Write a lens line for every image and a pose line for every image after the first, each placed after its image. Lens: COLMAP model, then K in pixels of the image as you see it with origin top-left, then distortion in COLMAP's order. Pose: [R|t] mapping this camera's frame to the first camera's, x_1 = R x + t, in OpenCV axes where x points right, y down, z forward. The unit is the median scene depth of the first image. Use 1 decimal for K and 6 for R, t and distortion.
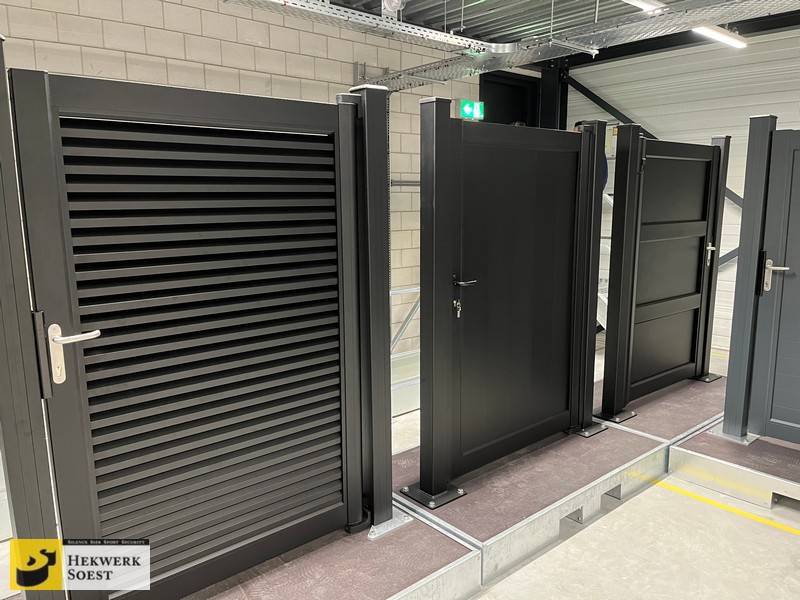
lens RADIAL K [[611.7, 0, 398.6], [0, 611.7, 302.8], [0, 0, 1]] dist [0.003411, -0.005323]
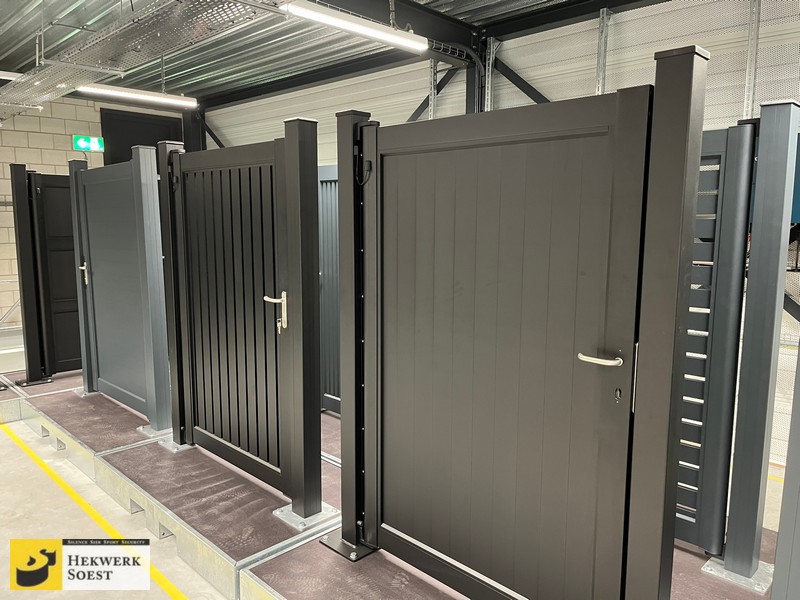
lens RADIAL K [[611.7, 0, 420.6], [0, 611.7, 304.0], [0, 0, 1]] dist [0.003411, -0.005323]
pose [[0.995800, -0.000304, 0.091551, 0.702907], [0.002777, 0.999634, -0.026892, 0.035672], [-0.091510, 0.027033, 0.995437, -0.262870]]
